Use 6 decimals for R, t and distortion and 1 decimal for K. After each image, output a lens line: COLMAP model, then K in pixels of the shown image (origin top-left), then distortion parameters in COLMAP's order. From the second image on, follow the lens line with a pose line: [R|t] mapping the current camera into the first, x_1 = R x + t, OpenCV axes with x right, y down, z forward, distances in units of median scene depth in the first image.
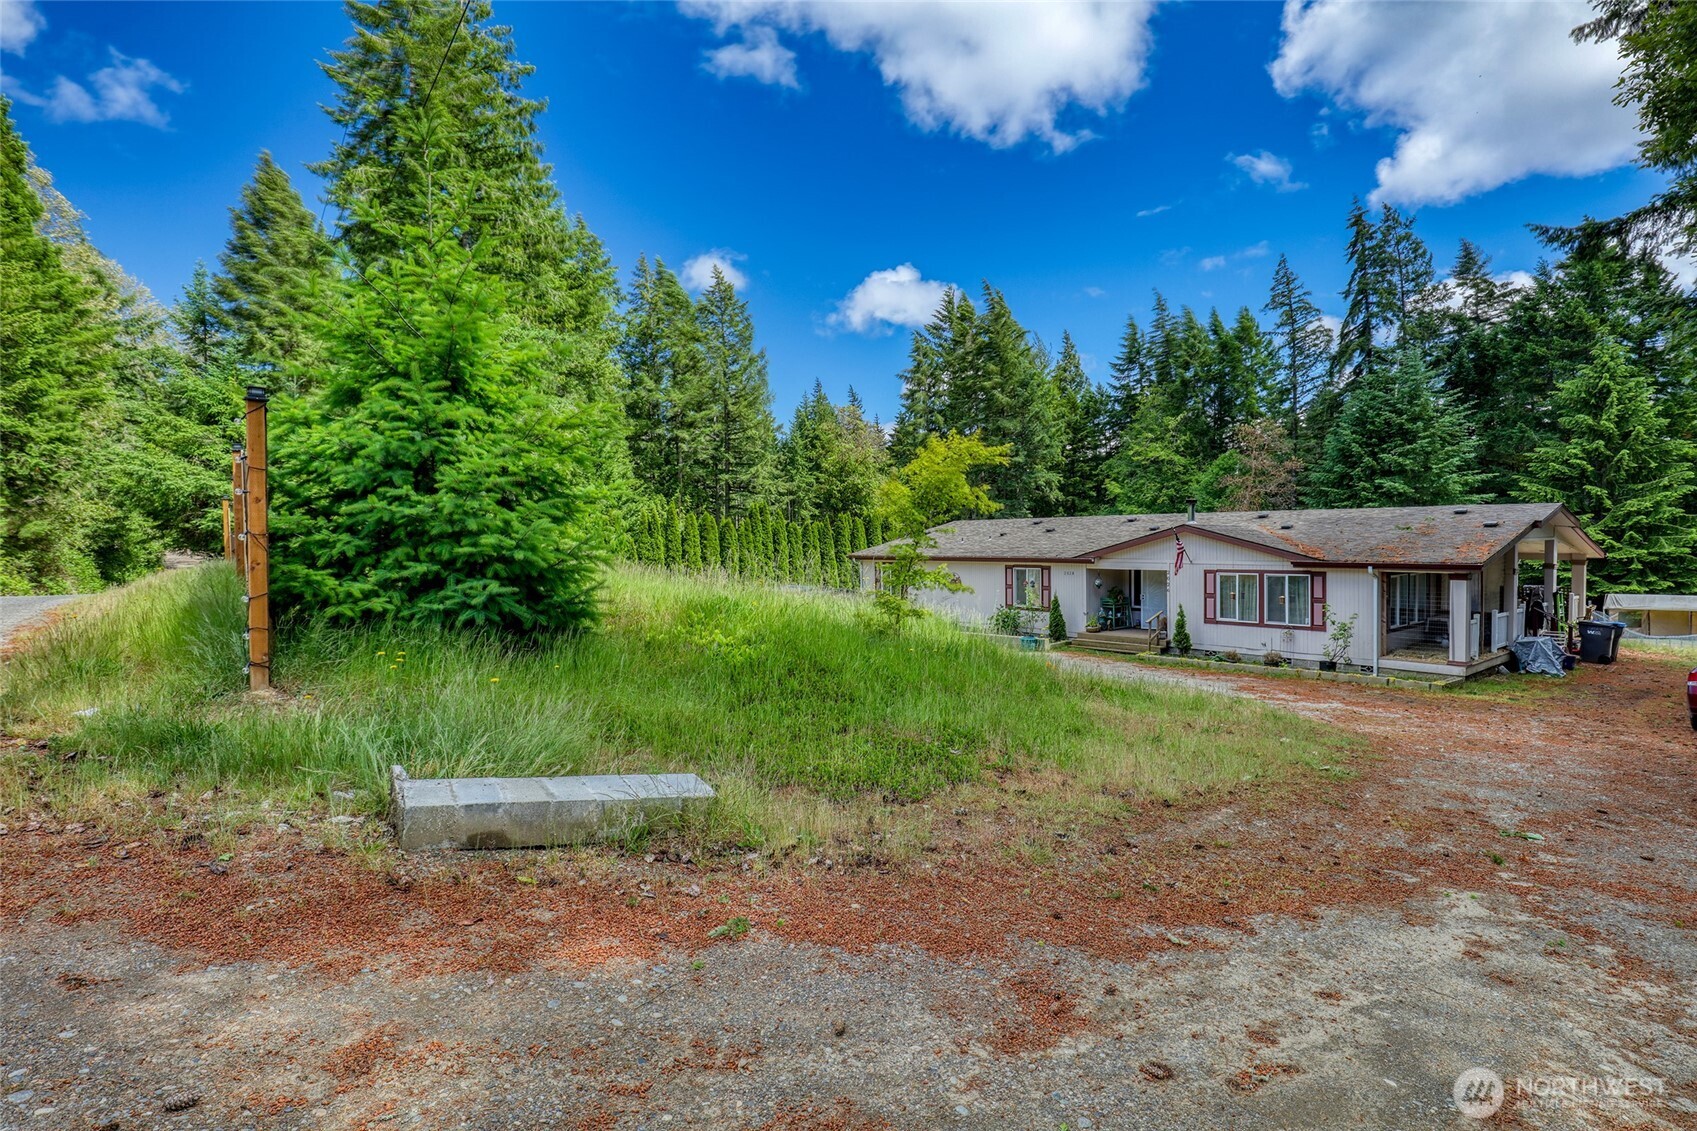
lens RADIAL K [[868.1, 0, 848.5], [0, 868.1, 565.5], [0, 0, 1]] dist [-0.002243, 0.000522]
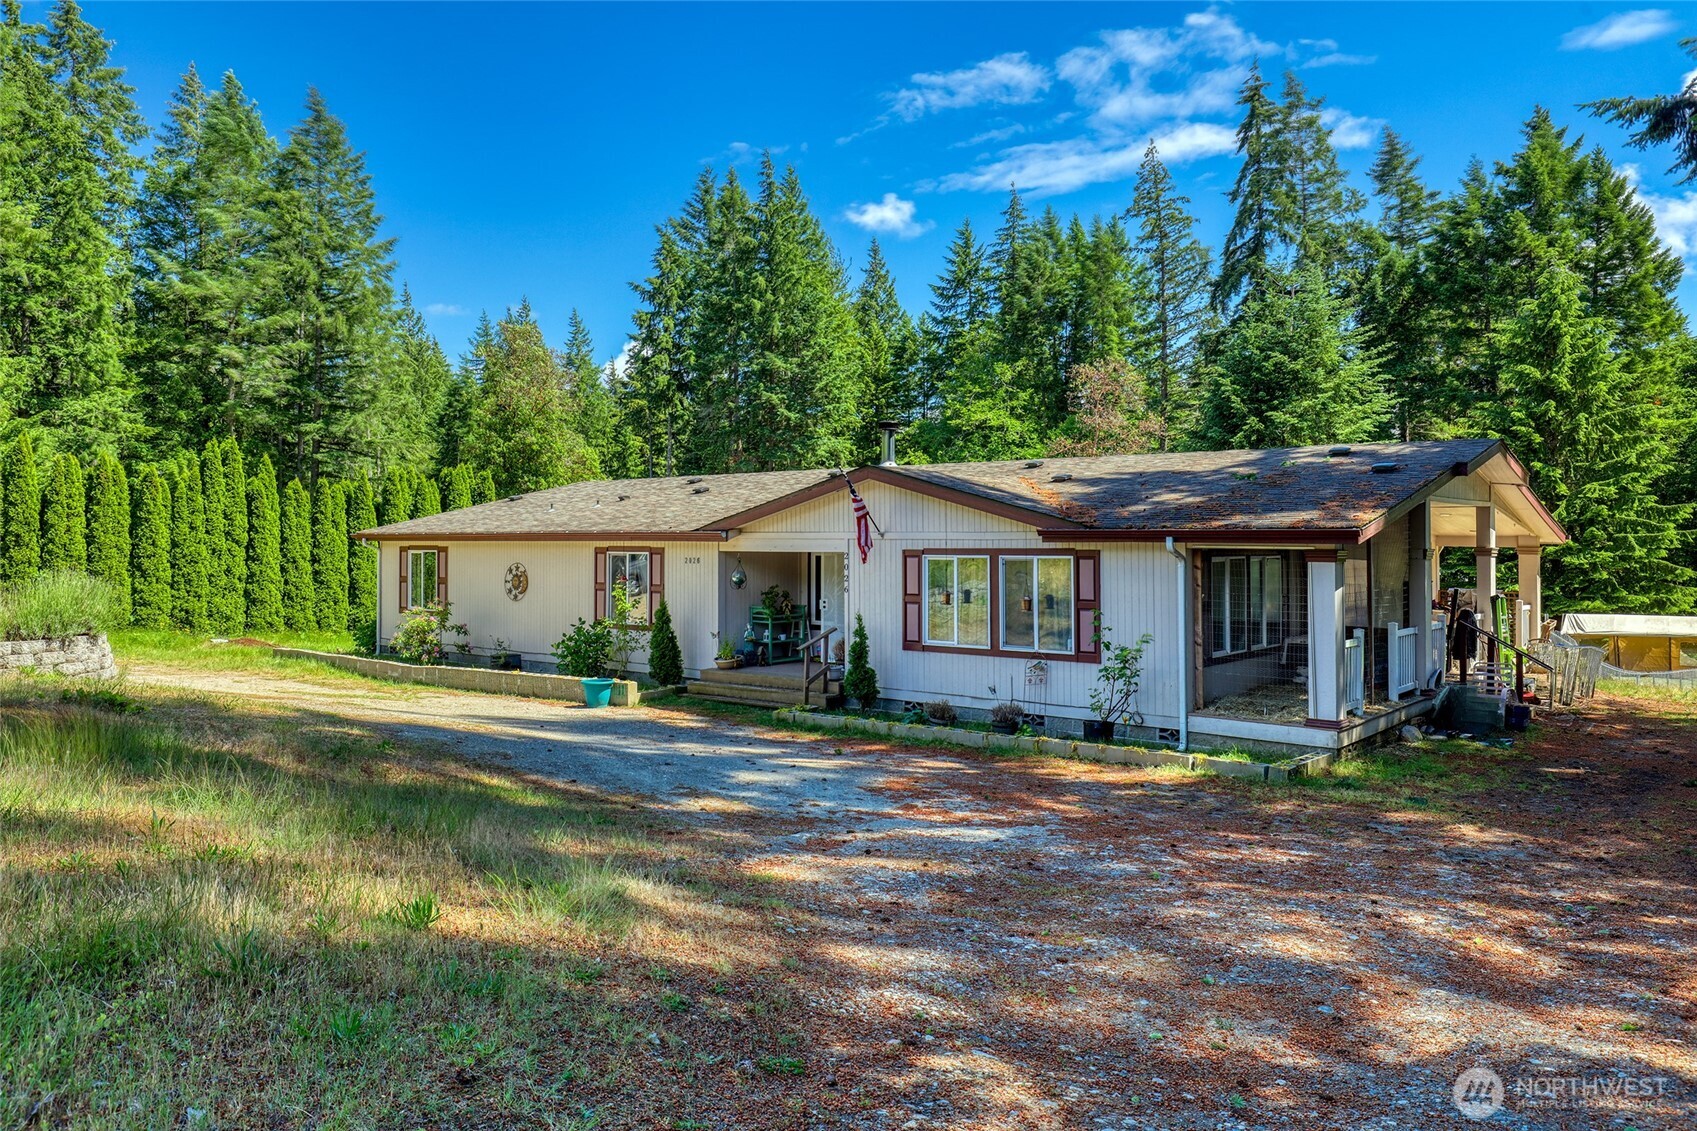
lens RADIAL K [[1196.1, 0, 852.0], [0, 1196.1, 556.9], [0, 0, 1]] dist [0.046990, -0.002886]
pose [[0.980859, 0.011827, 0.194358, 0.113394], [-0.007513, 0.999709, -0.022915, 0.012754], [-0.194573, 0.021016, 0.980663, 0.138559]]
